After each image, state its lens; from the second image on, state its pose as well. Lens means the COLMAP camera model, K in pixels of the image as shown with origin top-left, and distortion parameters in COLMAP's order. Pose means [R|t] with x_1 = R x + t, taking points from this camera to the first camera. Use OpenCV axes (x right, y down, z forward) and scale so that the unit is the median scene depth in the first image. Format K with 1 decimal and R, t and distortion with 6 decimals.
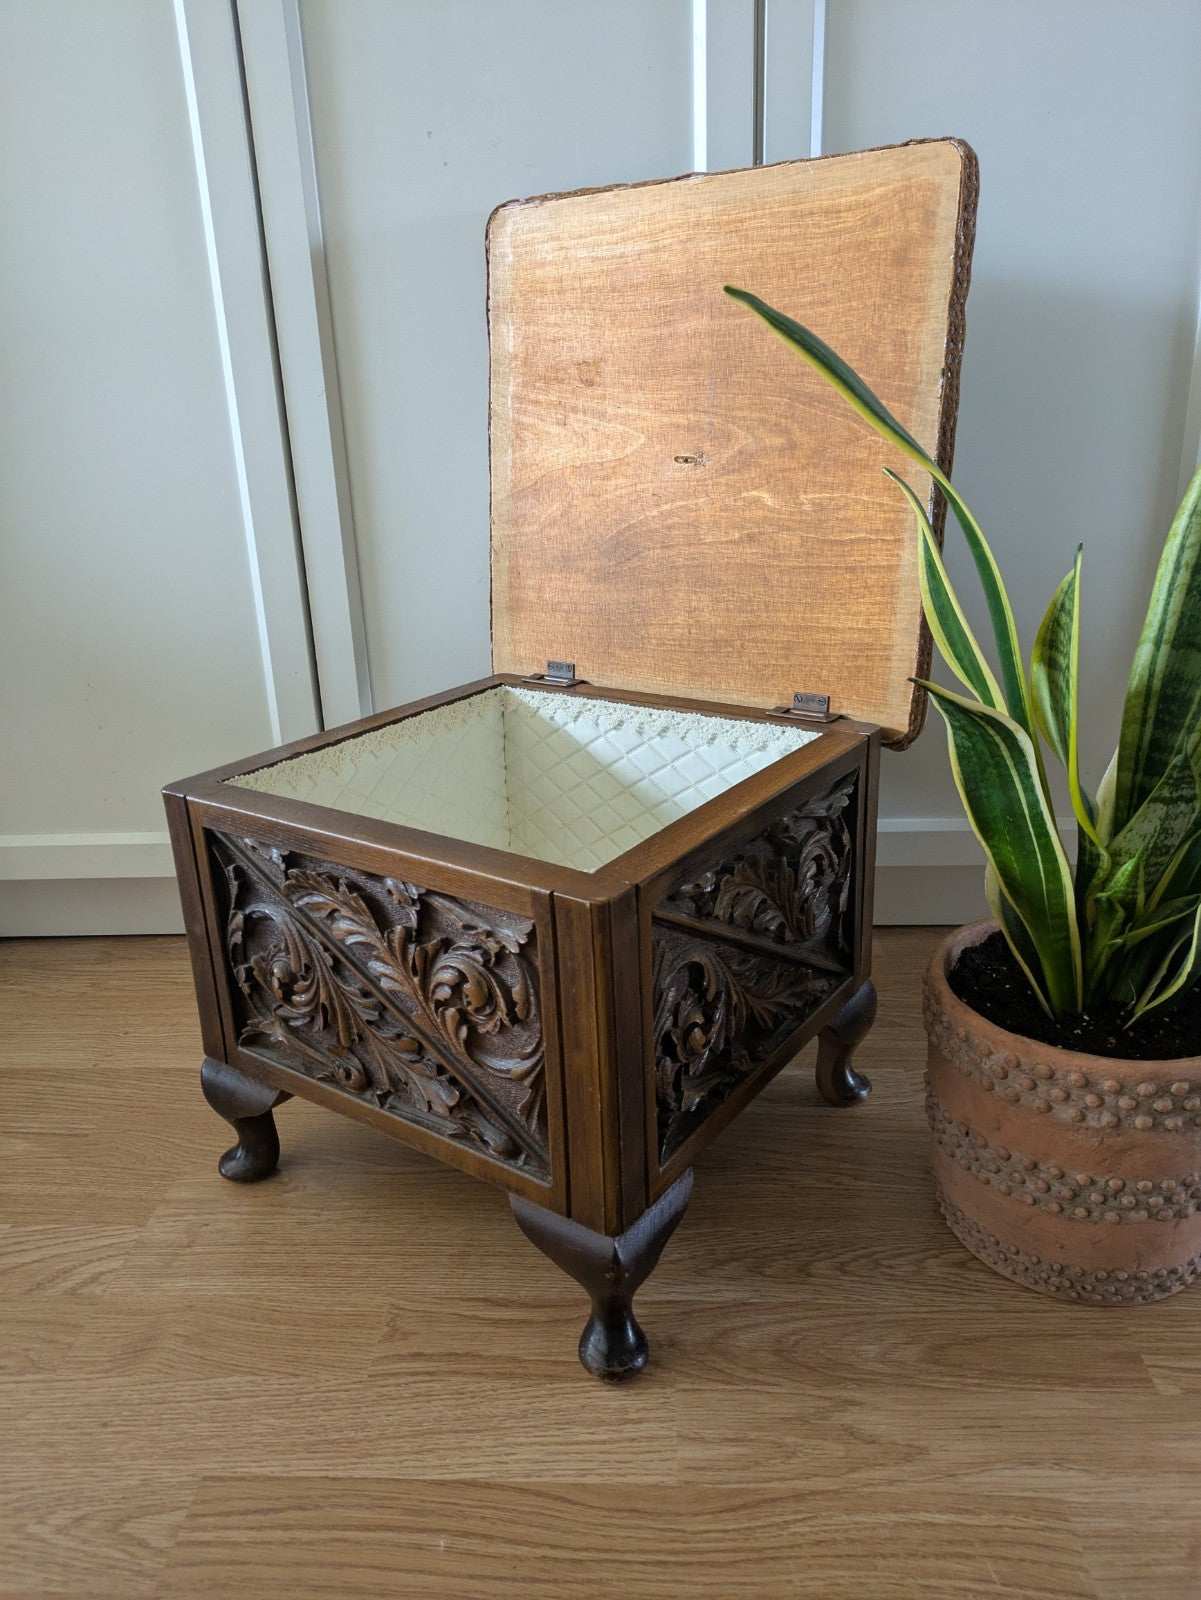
lens RADIAL K [[1164.0, 0, 601.4], [0, 1164.0, 785.2], [0, 0, 1]] dist [0.078909, -0.091422]
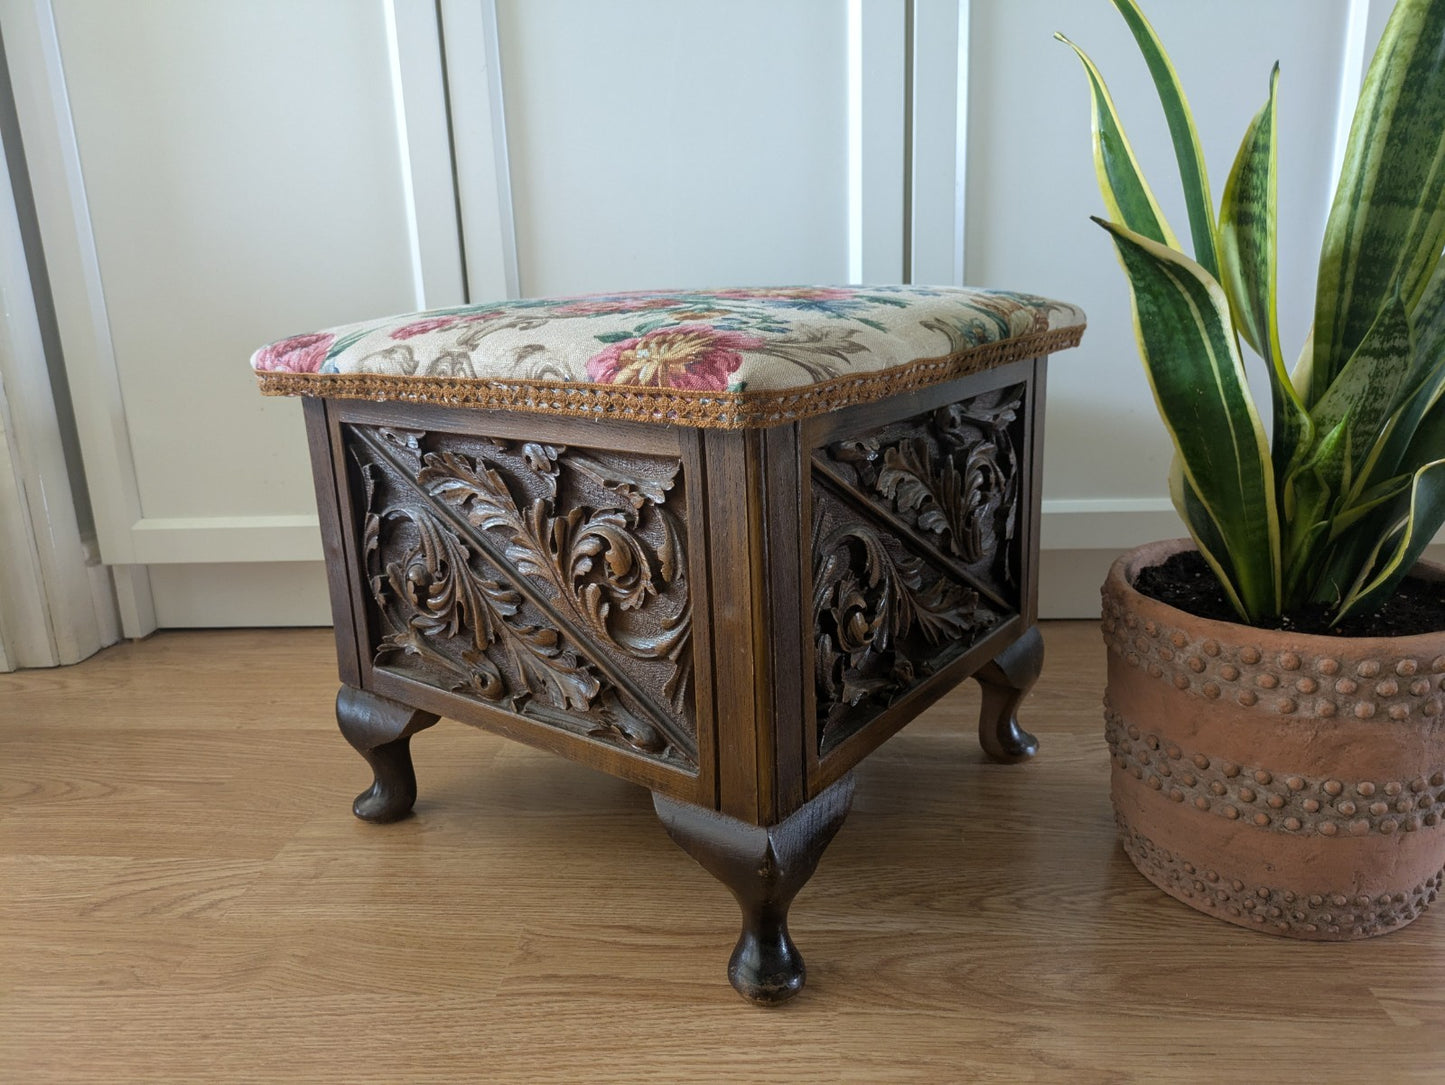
lens RADIAL K [[1067.2, 0, 713.2], [0, 1067.2, 528.5], [0, 0, 1]] dist [0.041851, -0.036796]
pose [[0.999373, 0.002639, -0.035314, -0.003141], [-0.005354, 0.997017, -0.077002, 0.200108], [0.035005, 0.077143, 0.996405, 0.152254]]
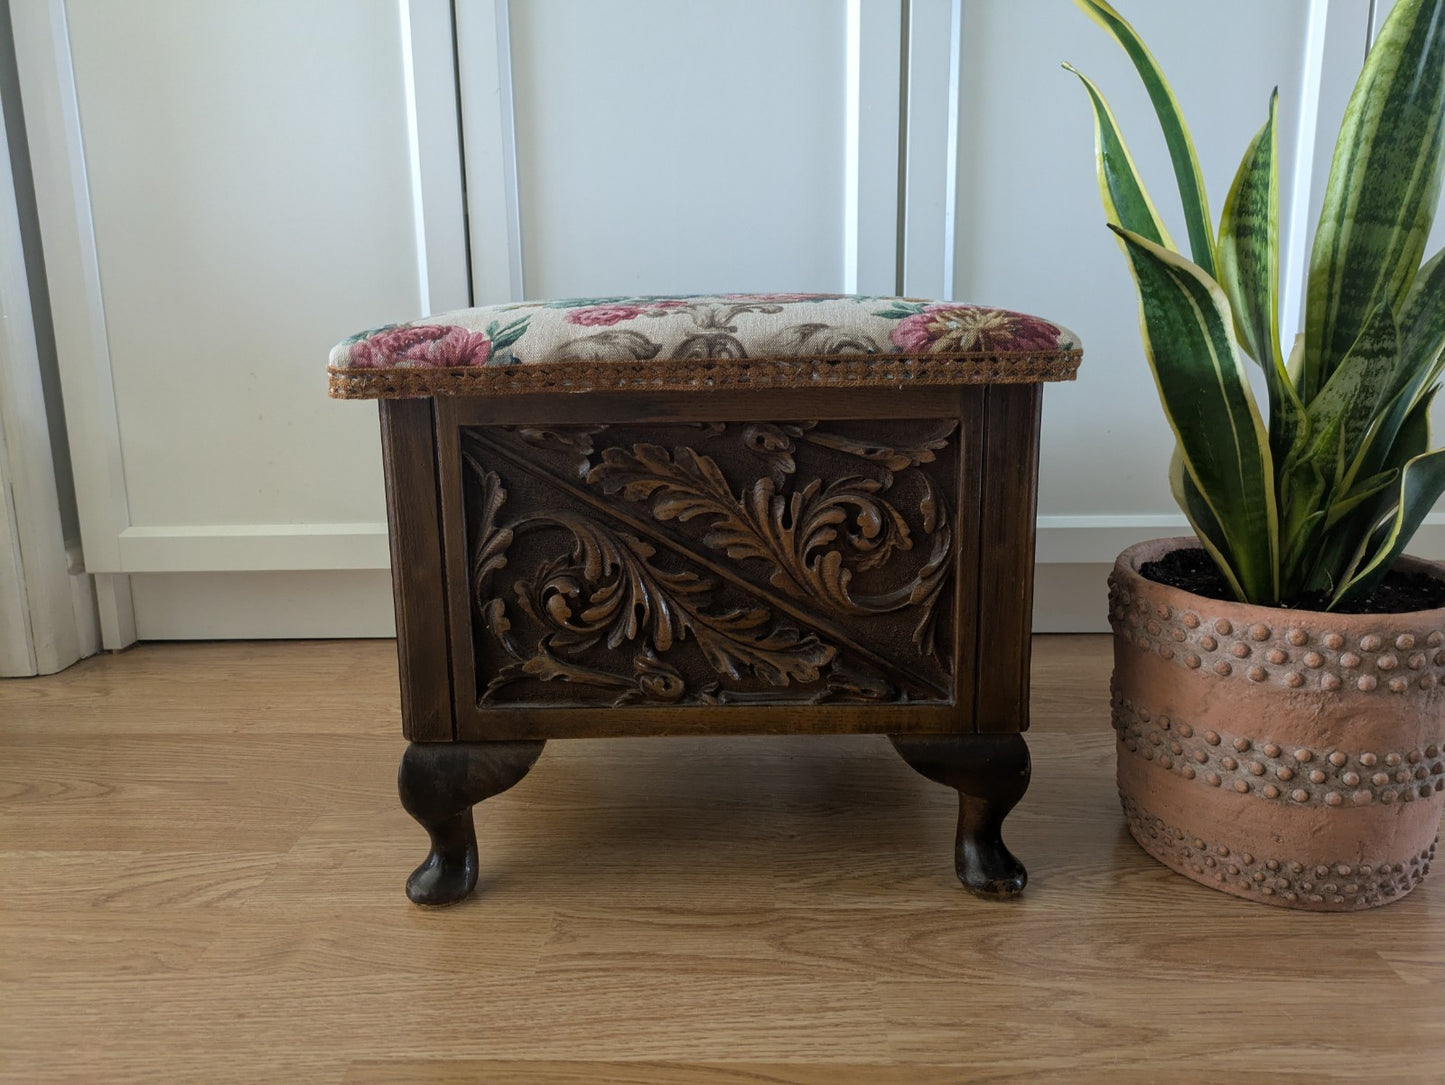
lens RADIAL K [[1062.1, 0, 717.8], [0, 1062.1, 516.0], [0, 0, 1]] dist [0.046920, -0.040247]
pose [[0.999638, 0.012497, 0.023847, -0.079543], [-0.009155, 0.990741, -0.135458, 0.255800], [-0.025319, 0.135190, 0.990496, 0.130651]]
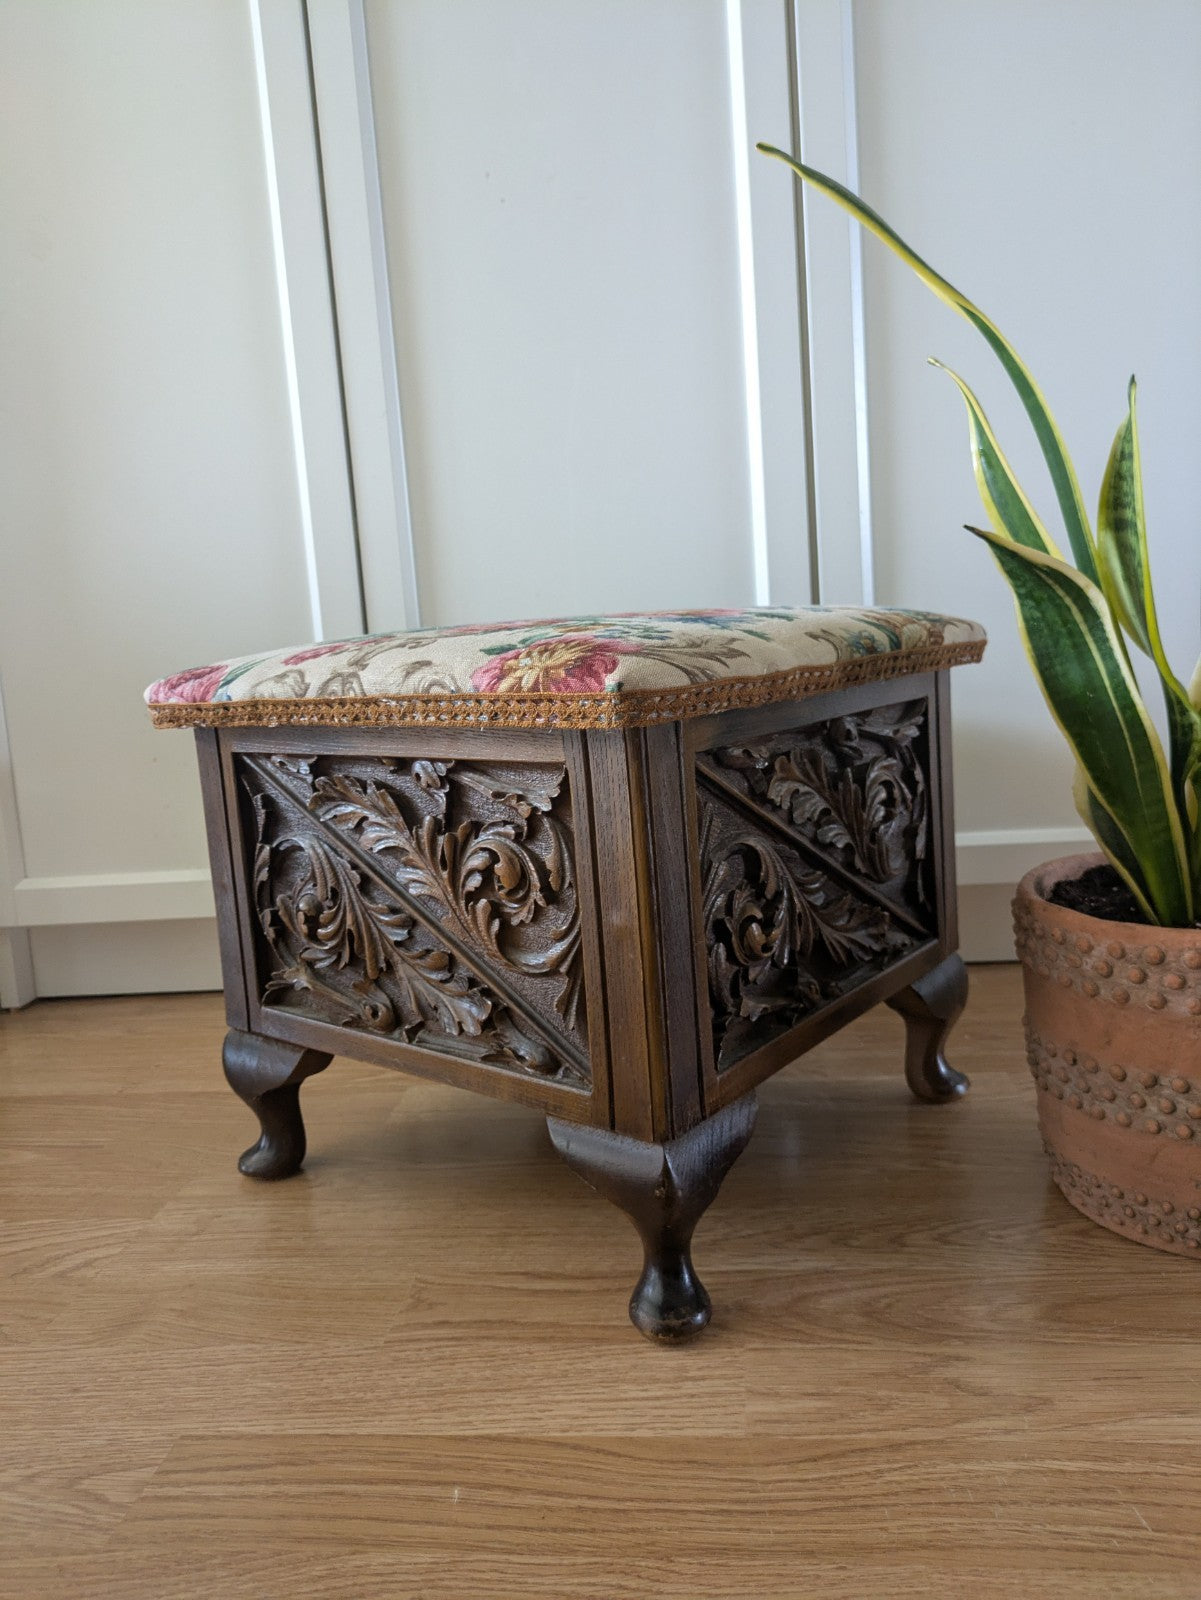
lens RADIAL K [[1182.8, 0, 637.4], [0, 1182.8, 767.7], [0, 0, 1]] dist [0.052124, -0.054501]
pose [[0.998633, -0.027057, -0.044729, 0.034008], [0.017782, 0.980428, -0.196075, 0.258097], [0.049158, 0.195012, 0.979568, 0.078853]]
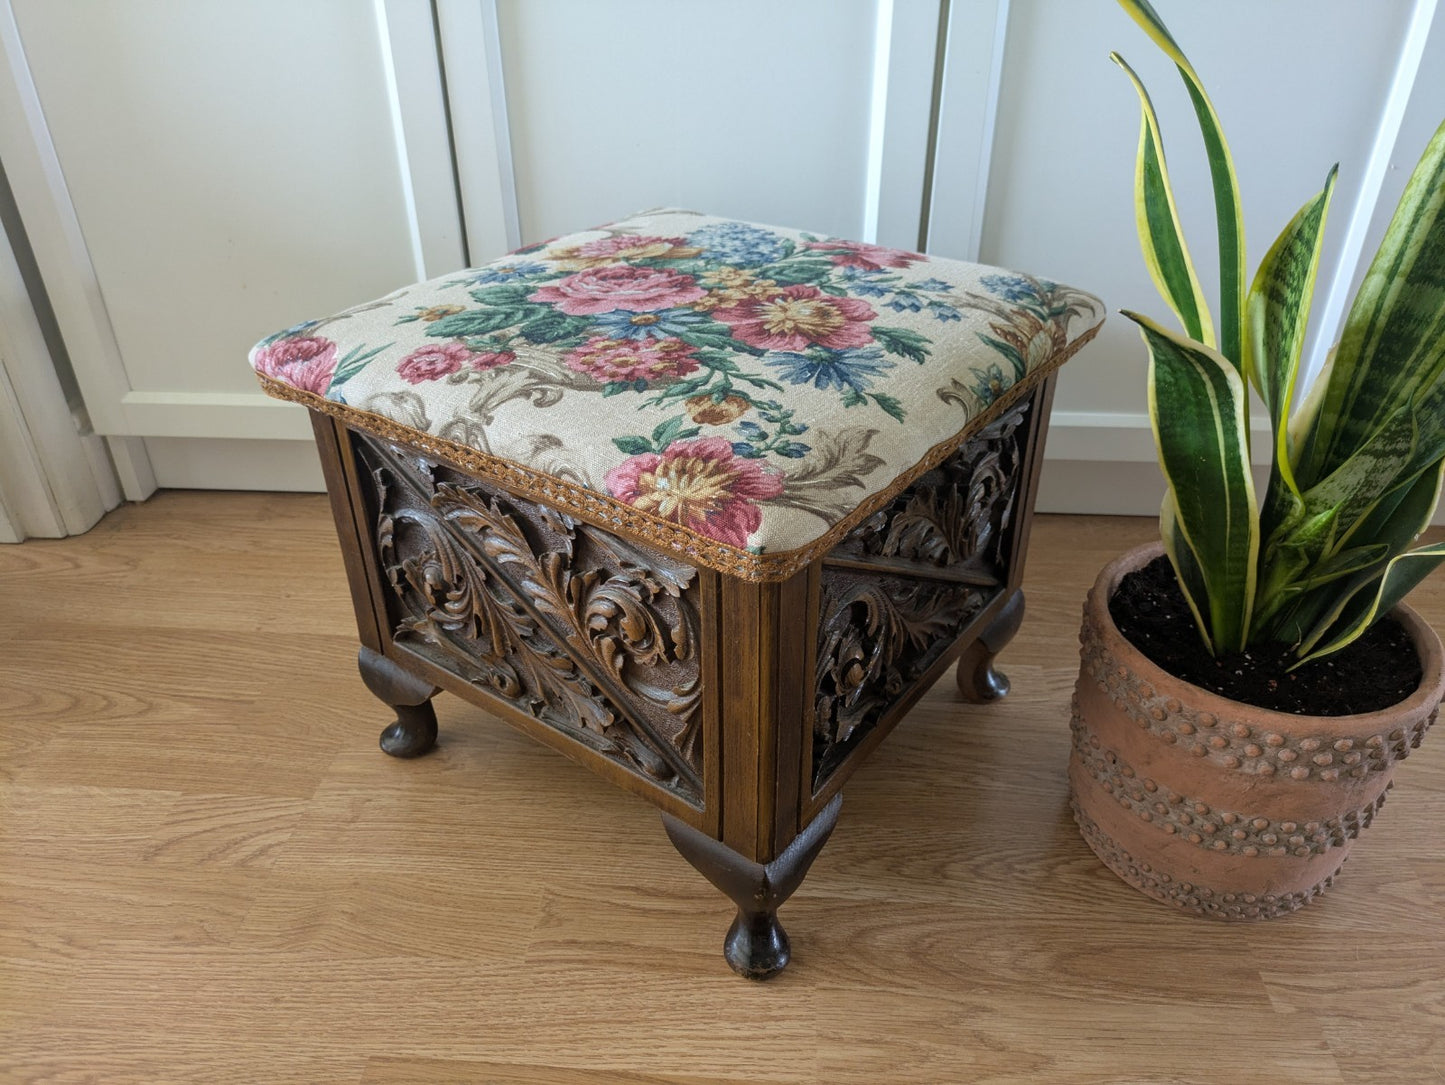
lens RADIAL K [[1068.2, 0, 729.7], [0, 1068.2, 547.9], [0, 0, 1]] dist [0.052124, -0.054501]
pose [[0.999327, 0.036674, 0.001004, -0.028294], [-0.036006, 0.975136, 0.218663, -0.076433], [0.007040, -0.218552, 0.975800, 0.138488]]
